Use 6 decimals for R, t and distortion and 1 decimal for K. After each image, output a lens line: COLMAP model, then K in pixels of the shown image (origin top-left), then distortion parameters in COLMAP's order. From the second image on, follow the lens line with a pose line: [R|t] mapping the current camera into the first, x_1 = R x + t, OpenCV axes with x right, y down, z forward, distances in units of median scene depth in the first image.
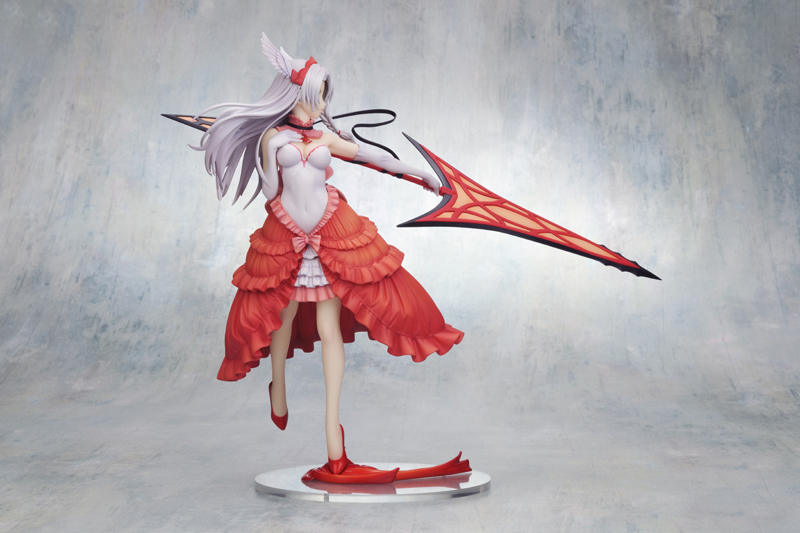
lens RADIAL K [[2137.1, 0, 420.0], [0, 2137.1, 267.0], [0, 0, 1]] dist [0.046582, -1.233946]
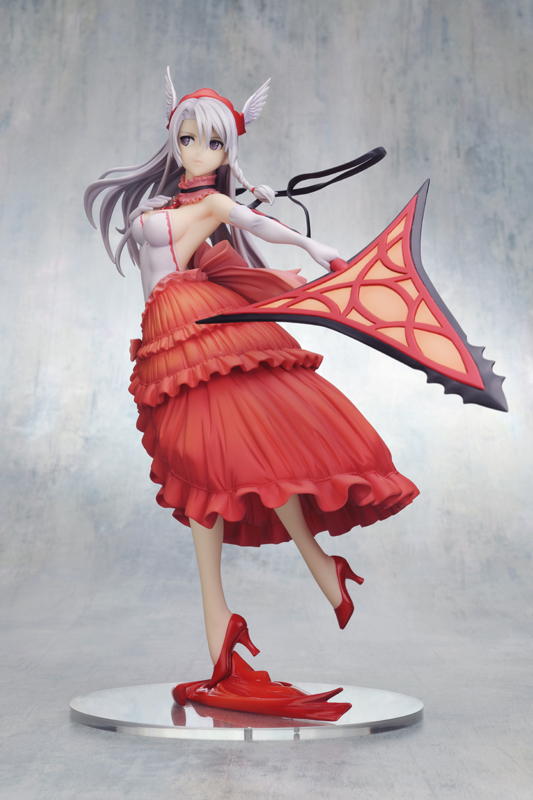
lens RADIAL K [[2137.1, 0, 266.5], [0, 2137.1, 400.0], [0, 0, 1]] dist [0.046582, -1.233946]
pose [[0.999143, 0.006652, 0.040845, -0.041768], [-0.004792, 0.998954, -0.045481, 0.021290], [-0.041105, 0.045247, 0.998130, 0.207222]]
